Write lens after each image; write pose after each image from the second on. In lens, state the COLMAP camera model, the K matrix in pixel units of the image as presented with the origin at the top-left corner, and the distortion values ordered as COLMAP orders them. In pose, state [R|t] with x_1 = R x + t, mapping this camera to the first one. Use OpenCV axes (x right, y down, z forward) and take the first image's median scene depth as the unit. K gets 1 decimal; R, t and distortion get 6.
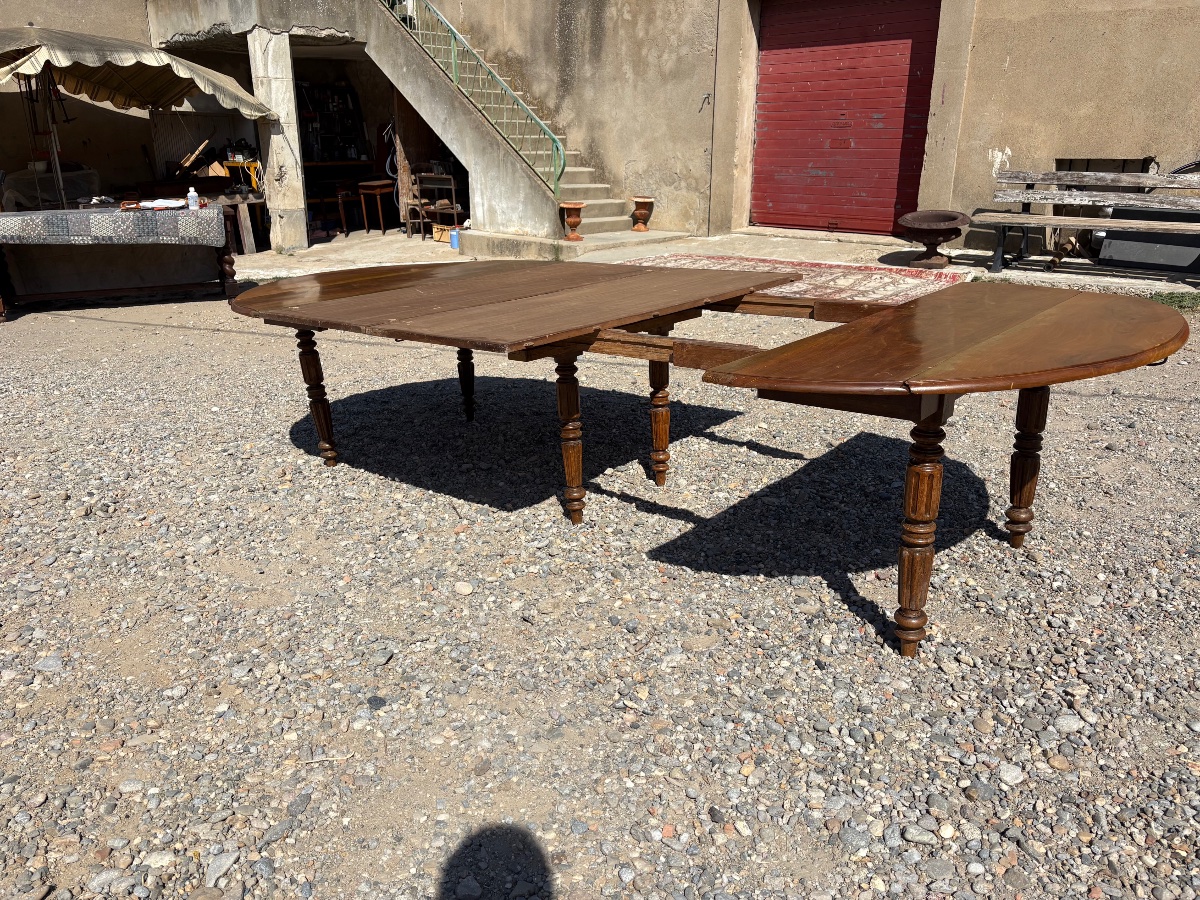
lens RADIAL K [[892.6, 0, 586.9], [0, 892.6, 449.4], [0, 0, 1]] dist [0.009714, -0.003376]
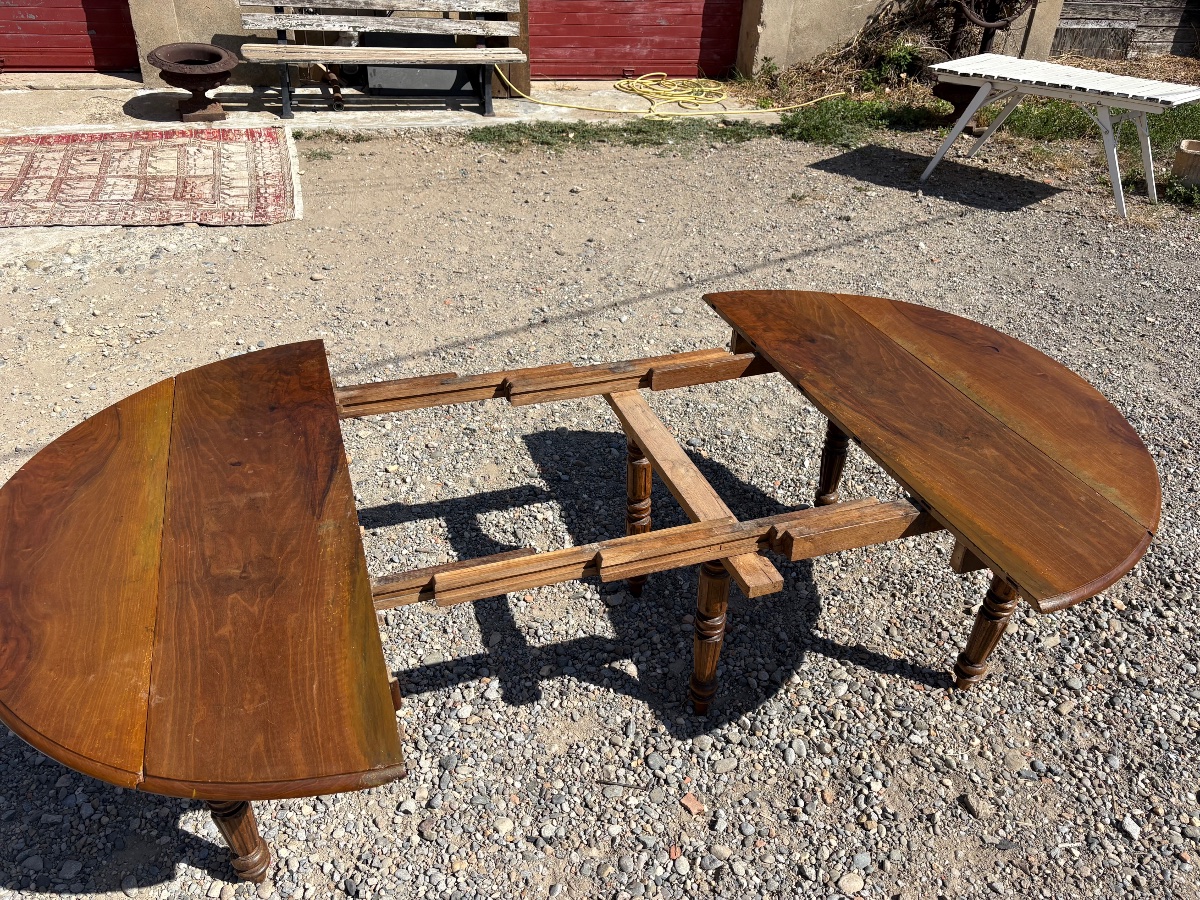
lens RADIAL K [[915.6, 0, 597.1], [0, 915.6, 454.9], [0, 0, 1]] dist [0.008238, 0.000066]
pose [[0.500449, -0.433654, 0.749330, -0.184314], [0.230461, 0.901009, 0.367519, -0.135647], [-0.834529, -0.011233, 0.550849, 0.200819]]
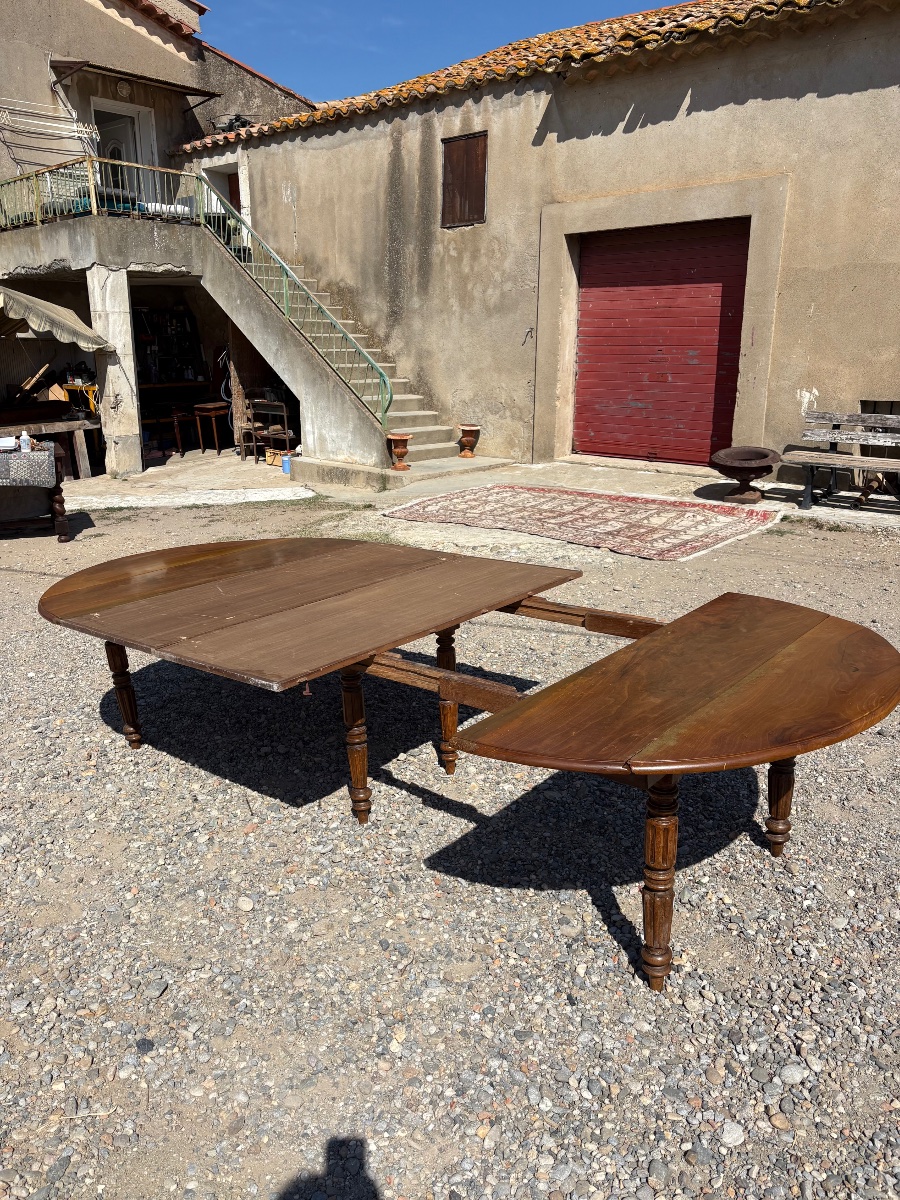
lens RADIAL K [[888.2, 0, 437.3], [0, 888.2, 601.3], [0, 0, 1]] dist [0.009649, -0.008873]
pose [[0.999962, -0.002409, 0.008422, 0.020202], [0.002805, 0.998877, -0.047295, -0.037798], [-0.008299, 0.047317, 0.998845, -0.013847]]
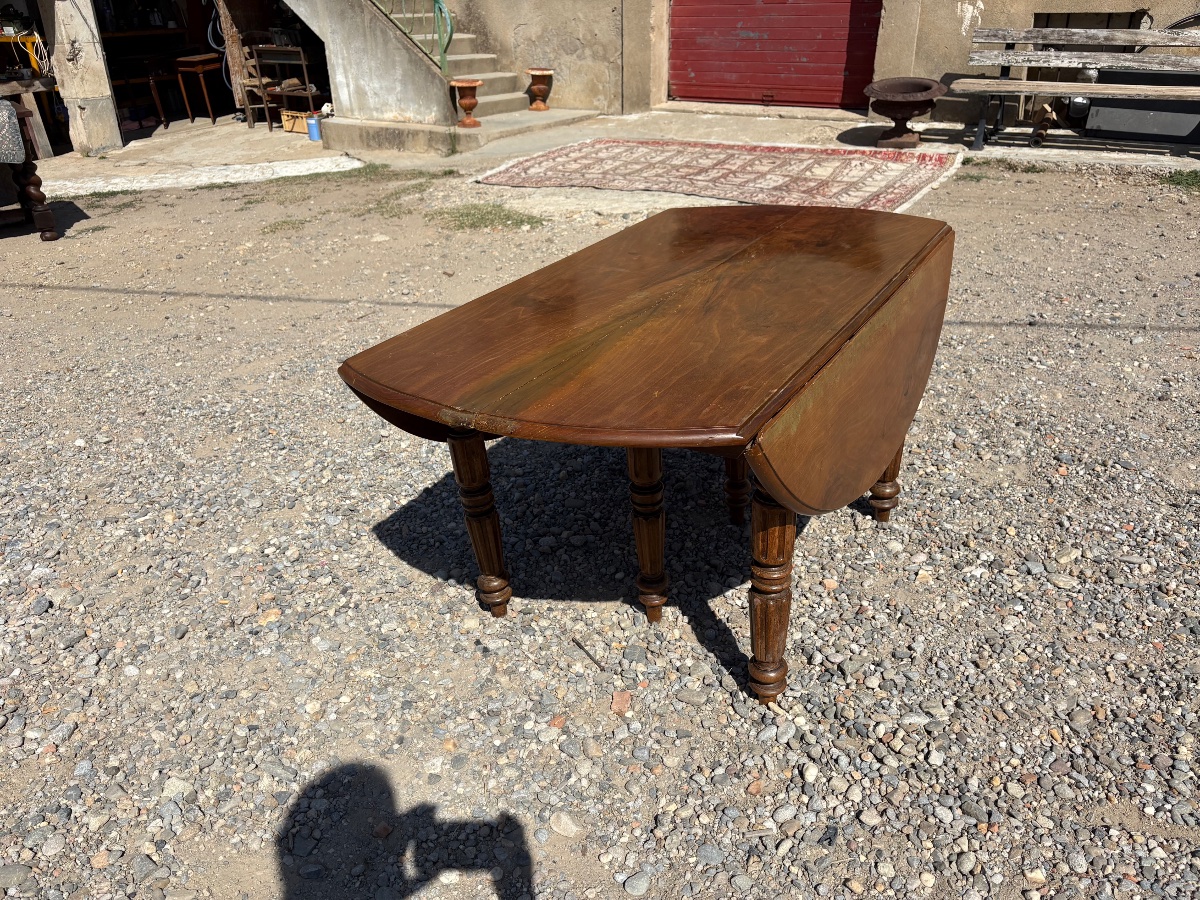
lens RADIAL K [[901.8, 0, 594.0], [0, 901.8, 452.1], [0, 0, 1]] dist [0.029685, -0.034343]
pose [[0.982009, -0.098625, 0.161034, -0.073377], [0.076177, 0.987207, 0.140073, -0.049343], [-0.172788, -0.125286, 0.976958, 0.131220]]
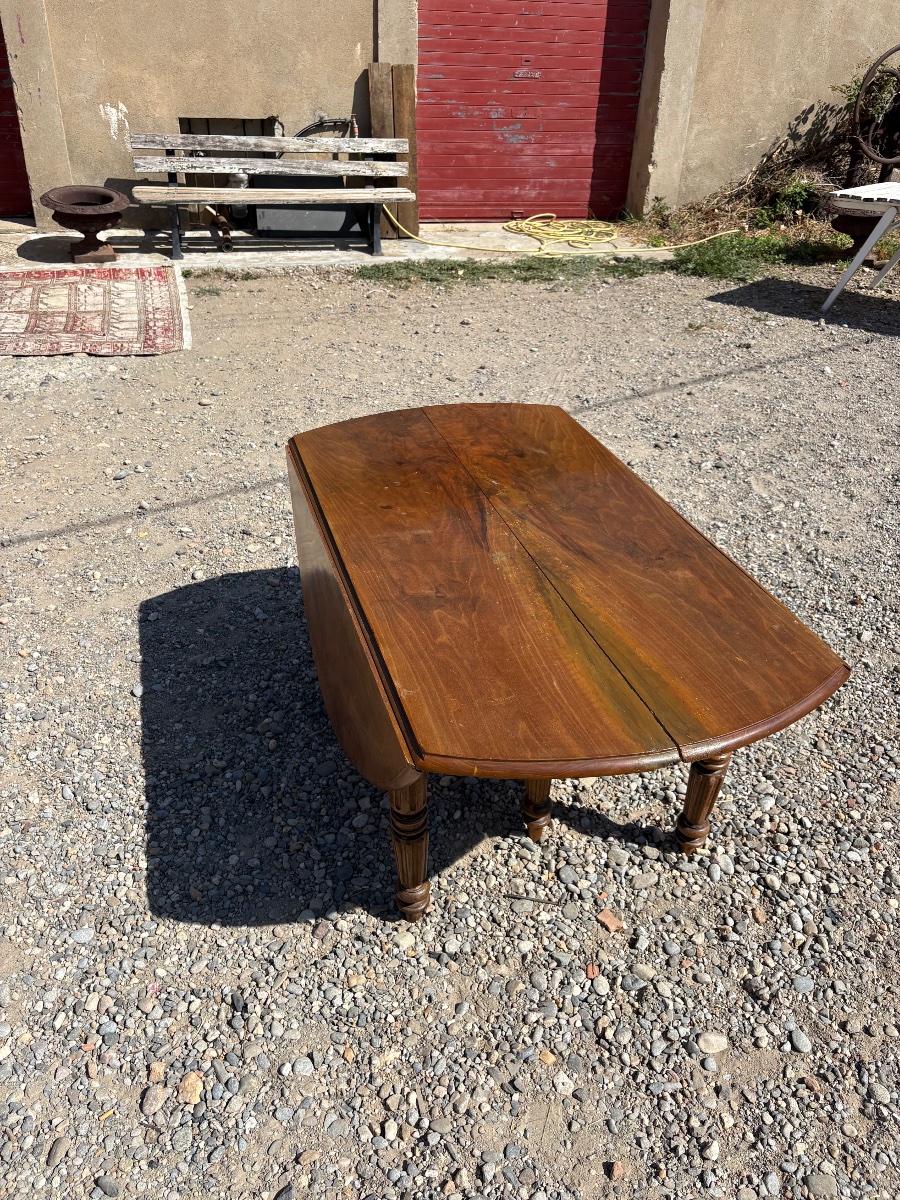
lens RADIAL K [[915.6, 0, 444.7], [0, 915.6, 592.0], [0, 0, 1]] dist [0.008238, 0.000066]
pose [[0.529226, -0.411429, 0.742055, -0.182812], [0.240993, 0.911439, 0.333470, -0.115054], [-0.813537, 0.002349, 0.581509, 0.214671]]
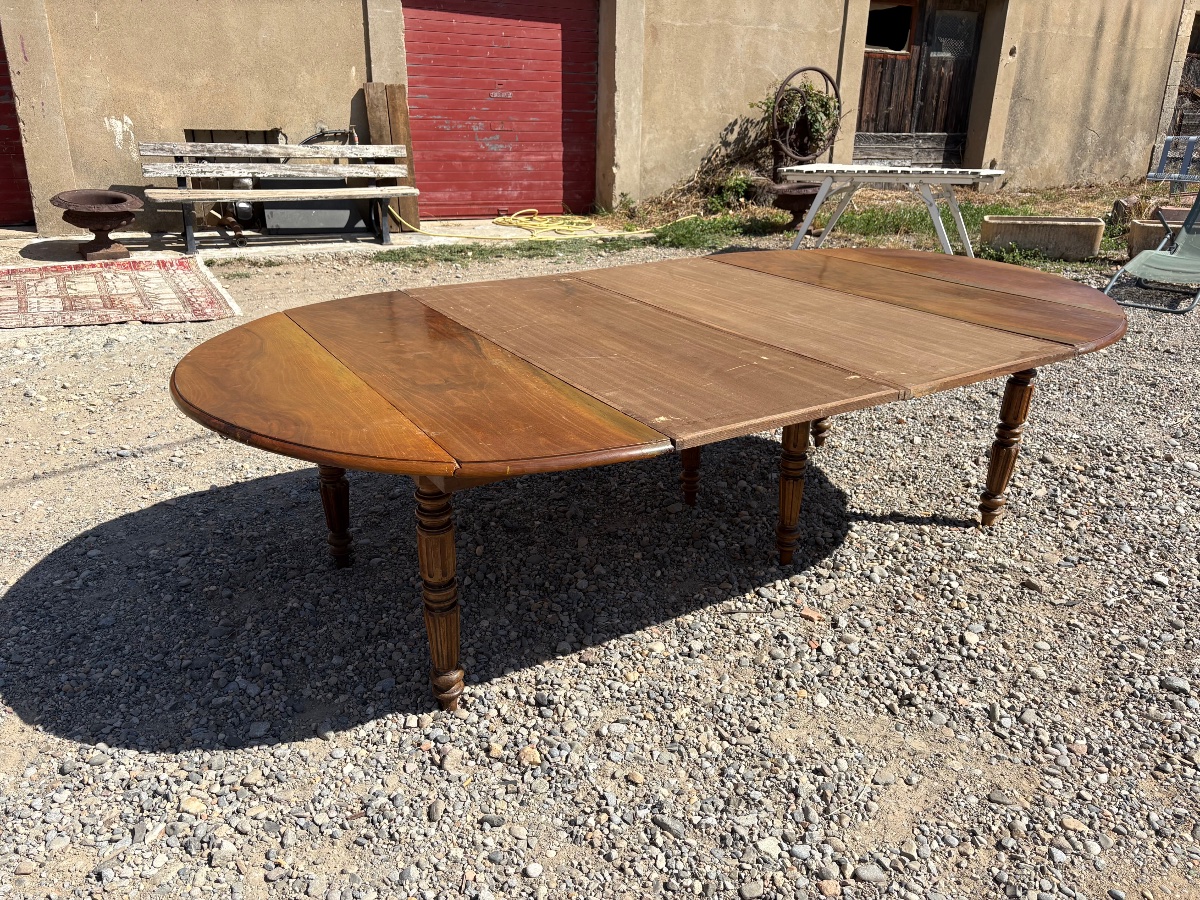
lens RADIAL K [[911.5, 0, 596.2], [0, 911.5, 450.1], [0, 0, 1]] dist [0.018836, -0.009561]
pose [[0.316719, -0.311858, 0.895787, -0.270516], [0.284239, 0.932209, 0.224041, -0.086561], [-0.904929, 0.183659, 0.383891, 0.252288]]
